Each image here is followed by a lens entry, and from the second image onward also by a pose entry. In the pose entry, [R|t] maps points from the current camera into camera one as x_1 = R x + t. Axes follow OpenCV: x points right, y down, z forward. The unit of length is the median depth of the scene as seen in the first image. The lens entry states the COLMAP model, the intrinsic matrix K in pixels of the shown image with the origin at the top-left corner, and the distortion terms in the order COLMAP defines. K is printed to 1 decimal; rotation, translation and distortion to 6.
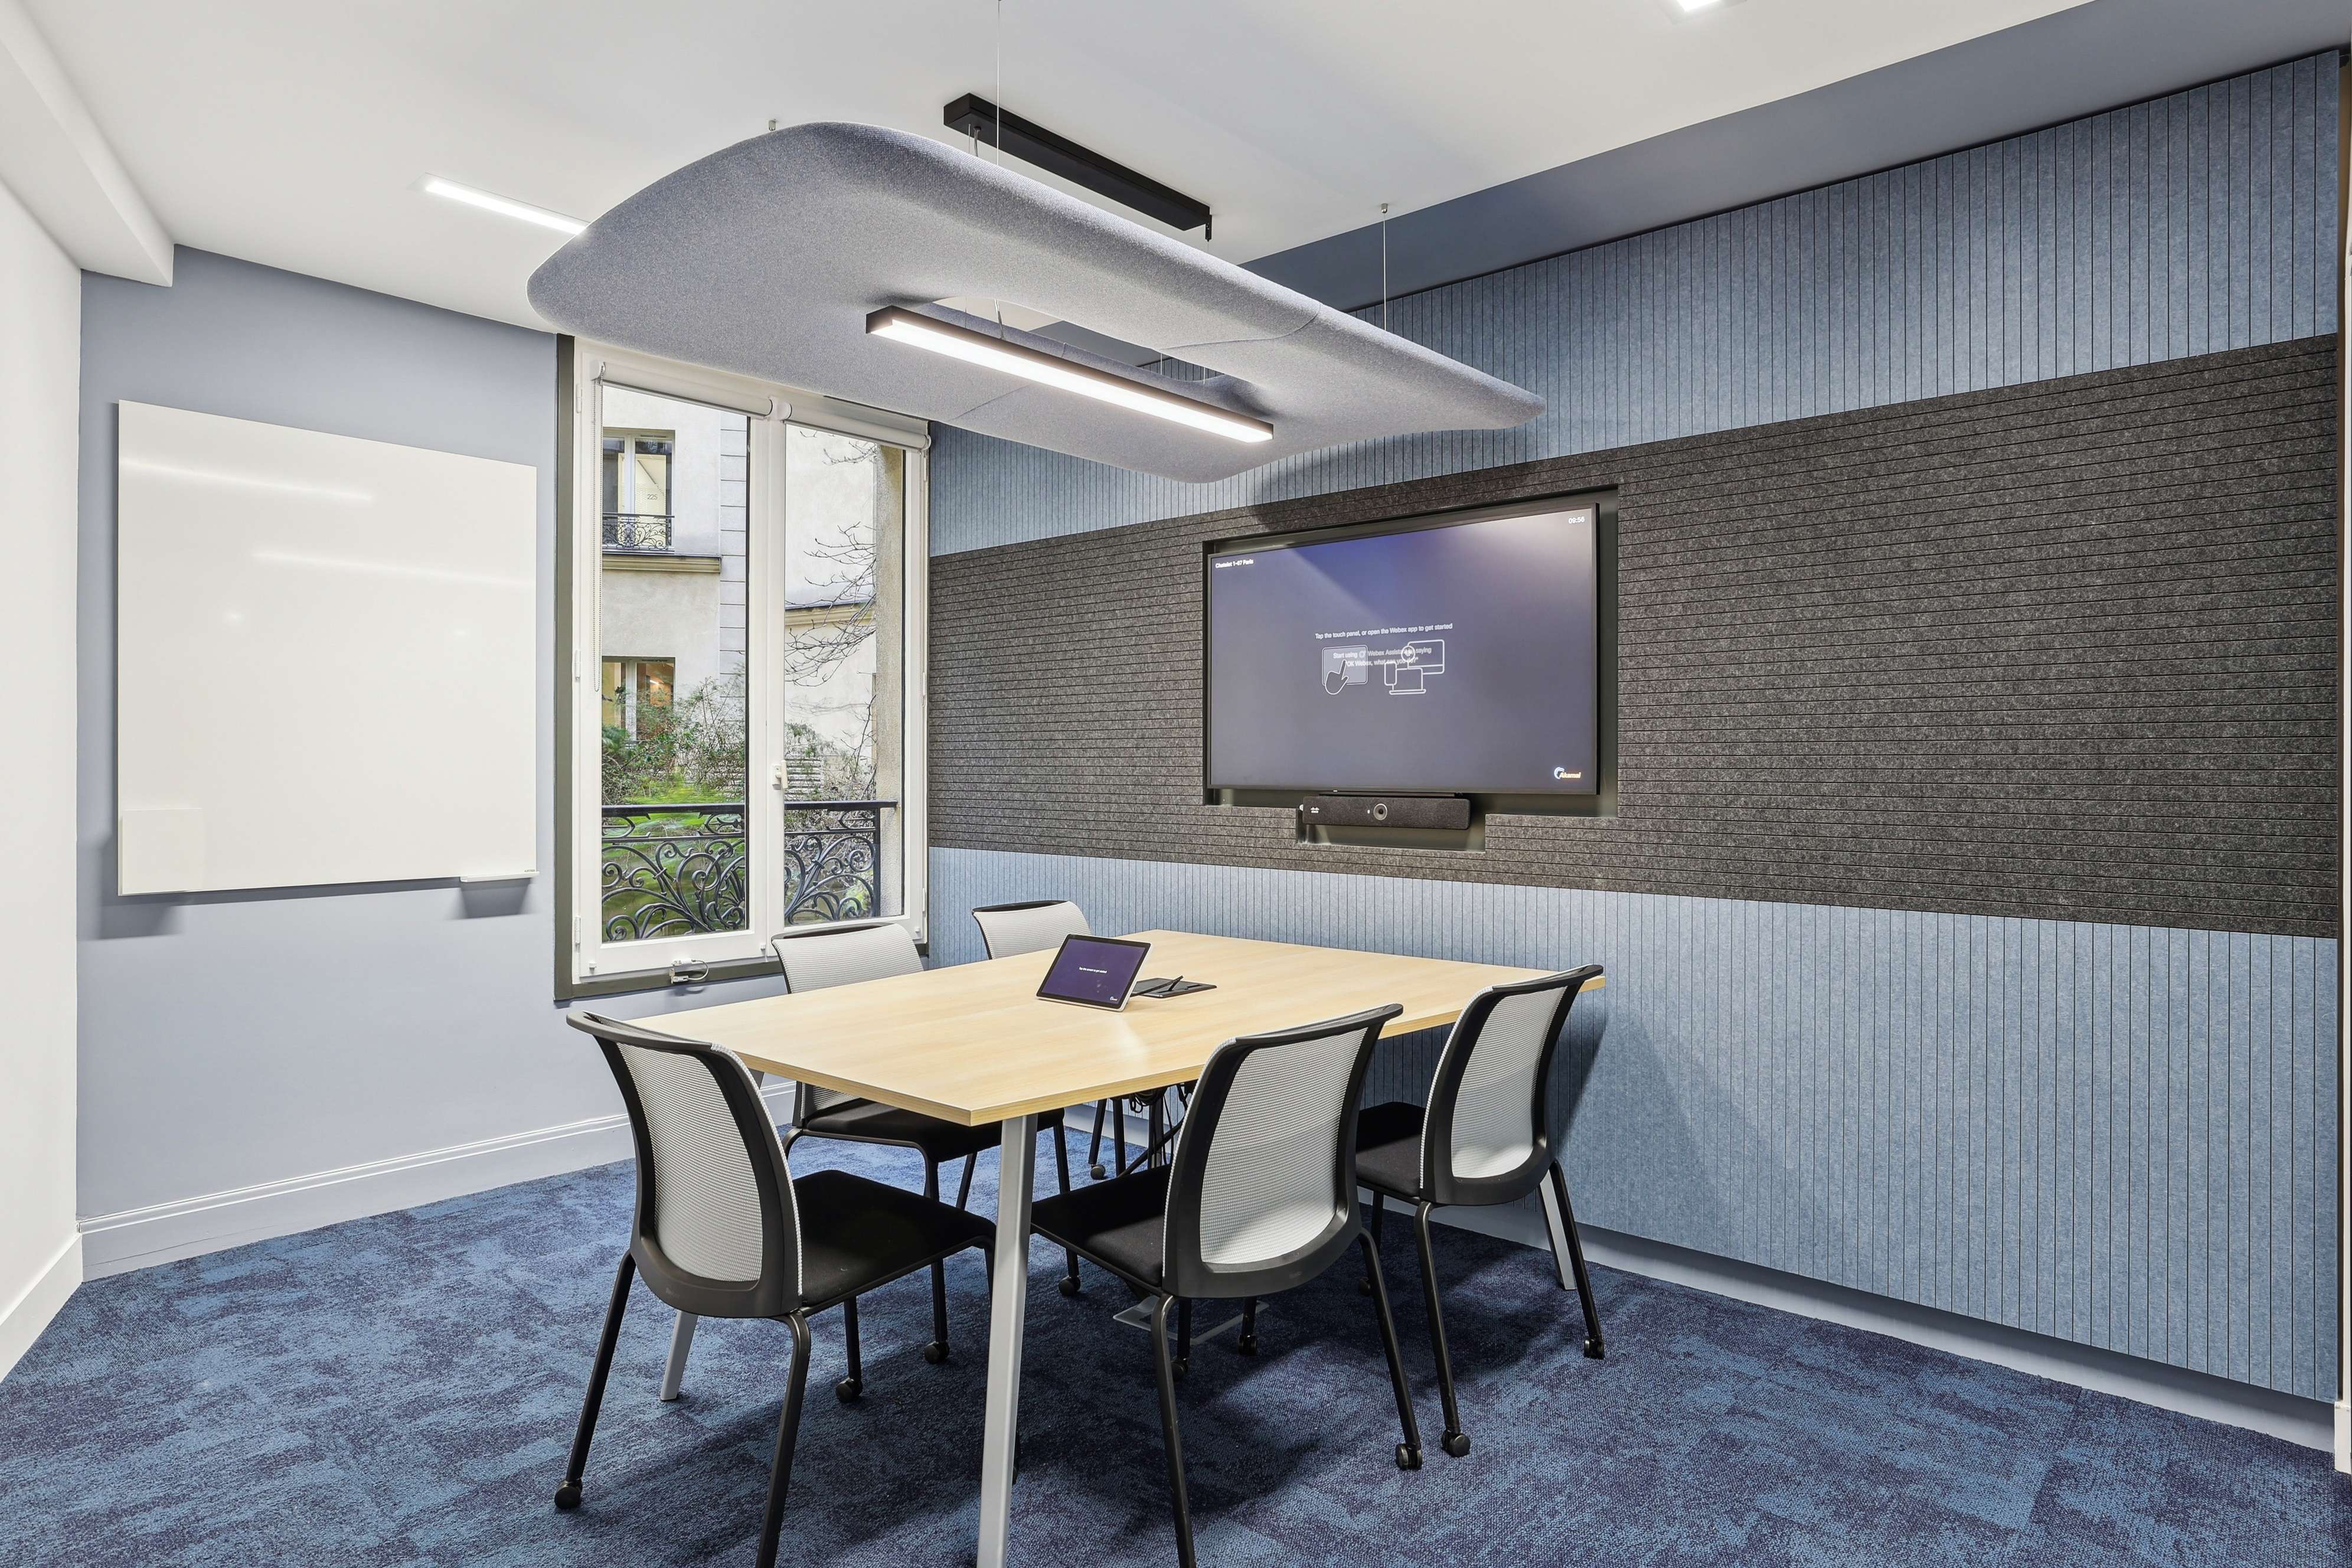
lens RADIAL K [[1360.6, 0, 1176.0], [0, 1360.6, 784.0], [0, 0, 1]] dist [0.005362, 0.000907]
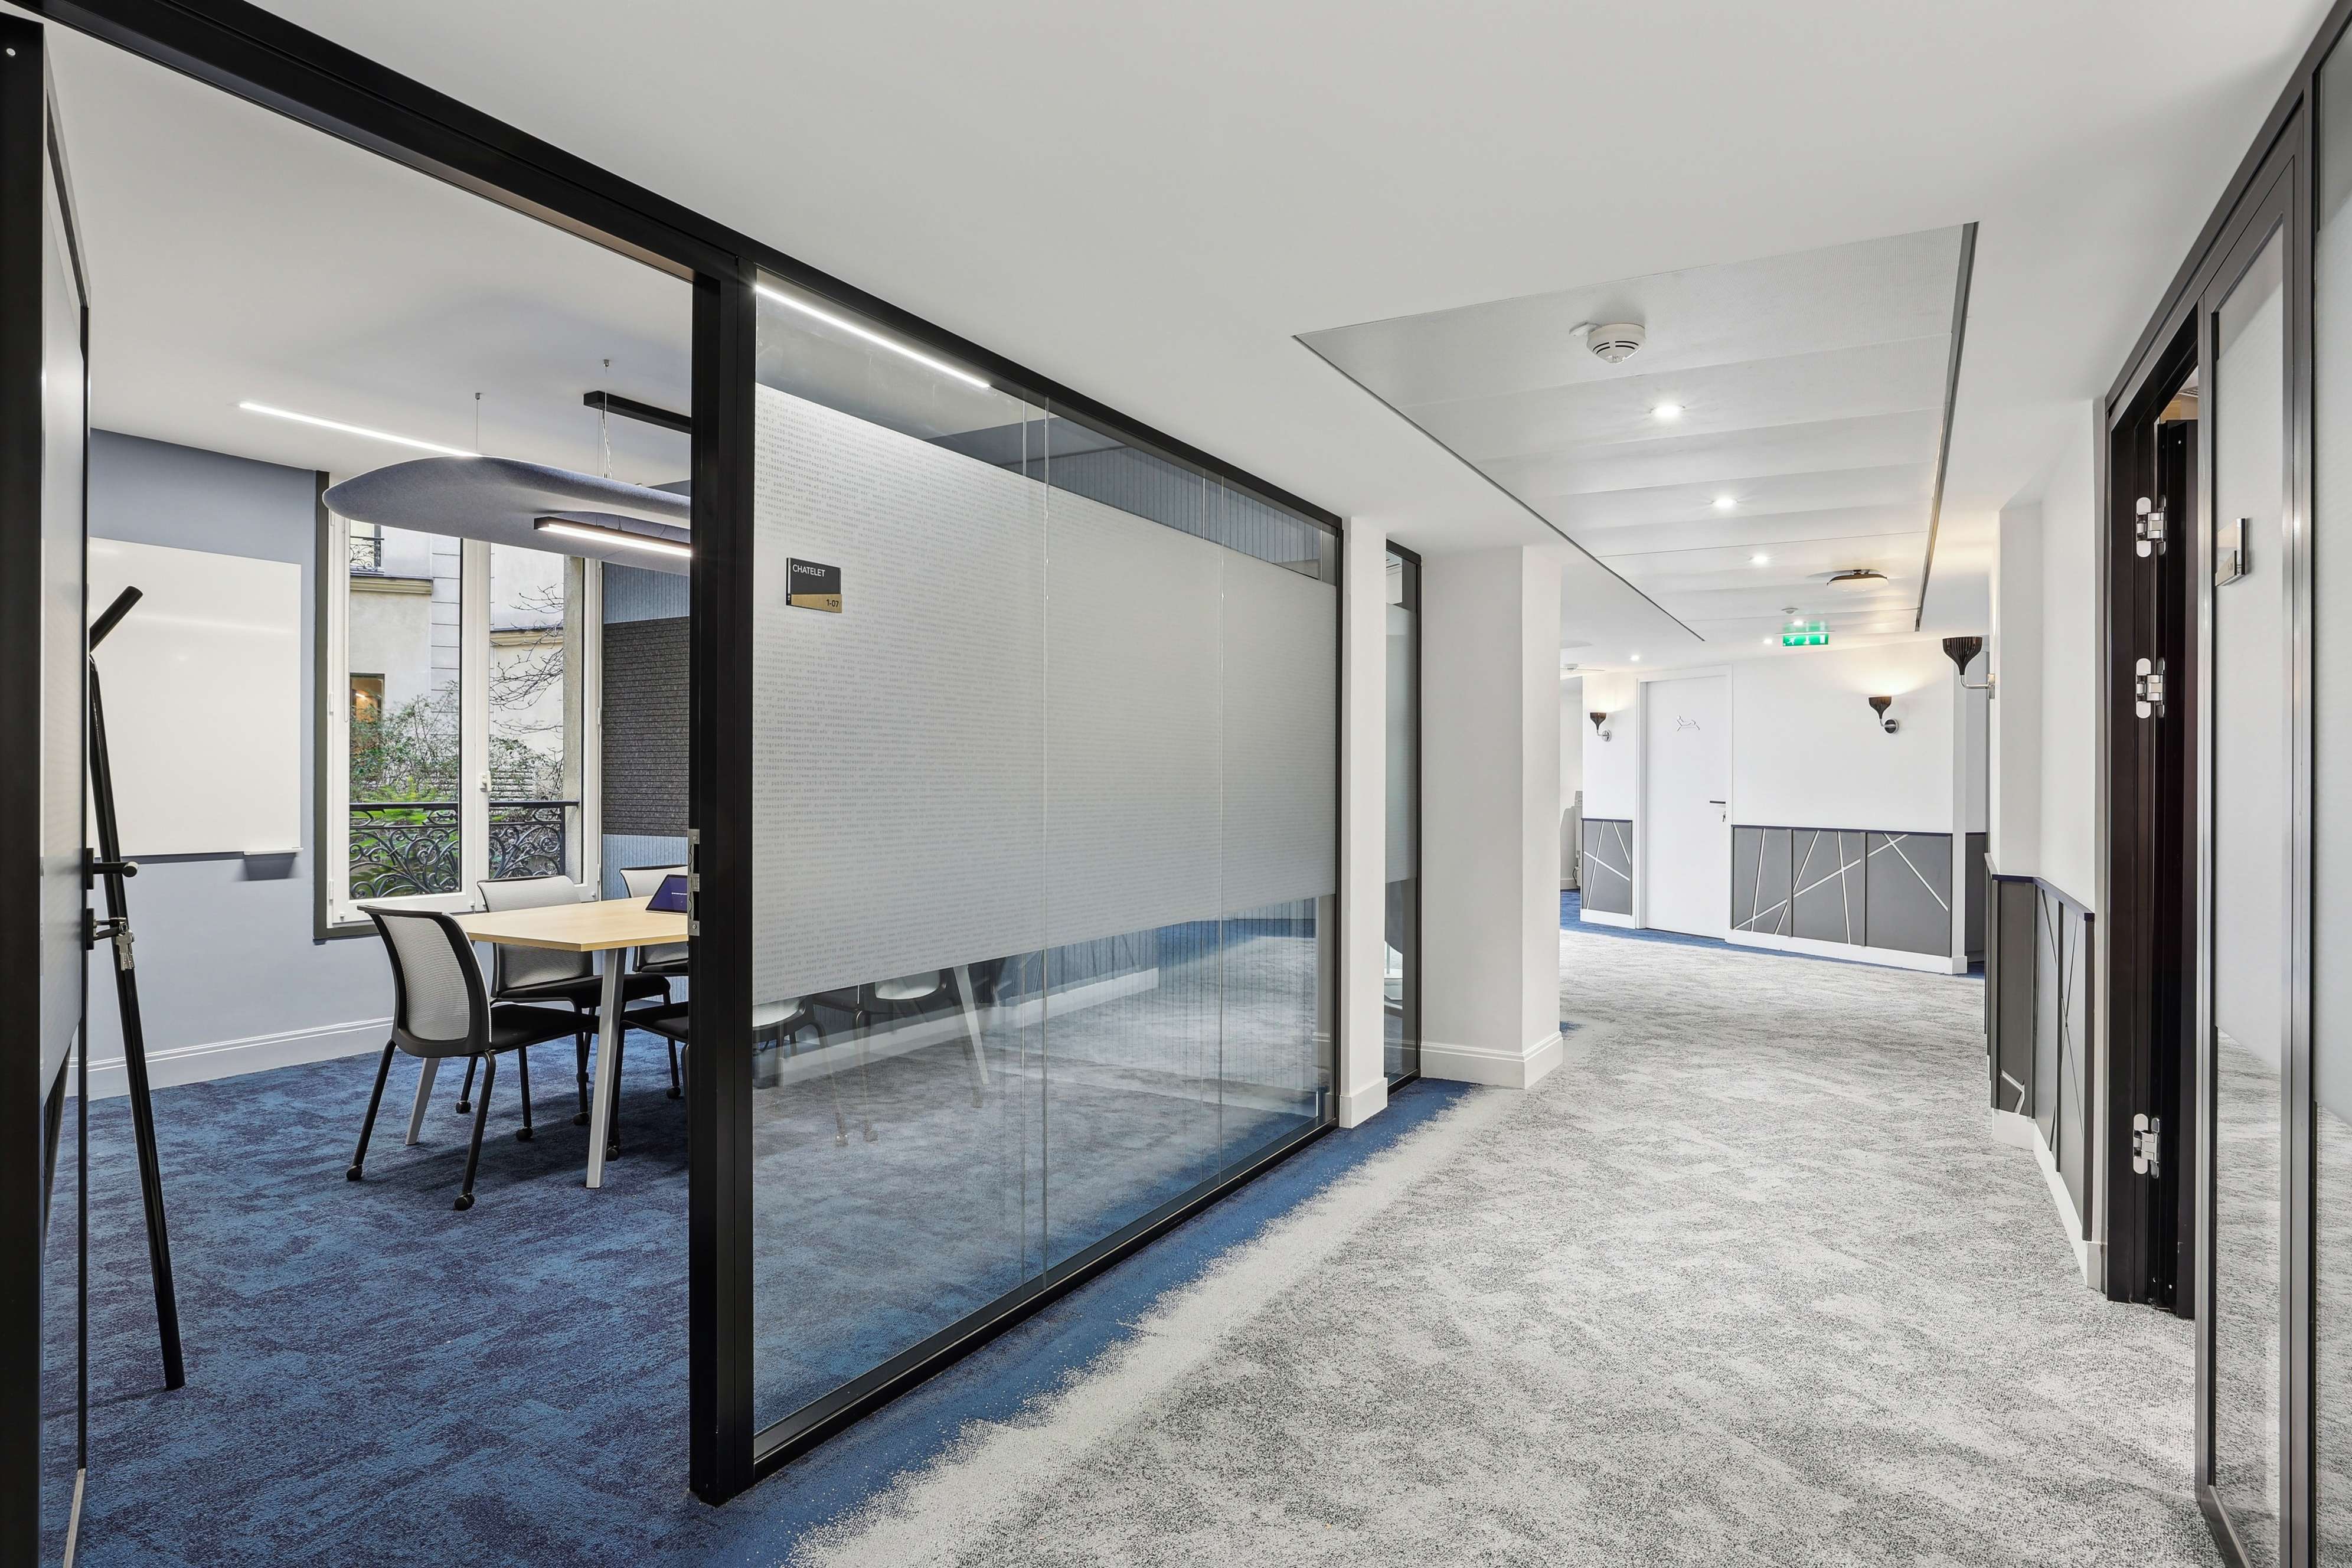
lens RADIAL K [[1360.6, 0, 1176.0], [0, 1360.6, 784.0], [0, 0, 1]] dist [0.005362, 0.000907]
pose [[0.983913, -0.000917, 0.178647, 0.173723], [0.002666, 0.999951, -0.009551, 0.012586], [-0.178629, 0.009874, 0.983867, -0.557863]]
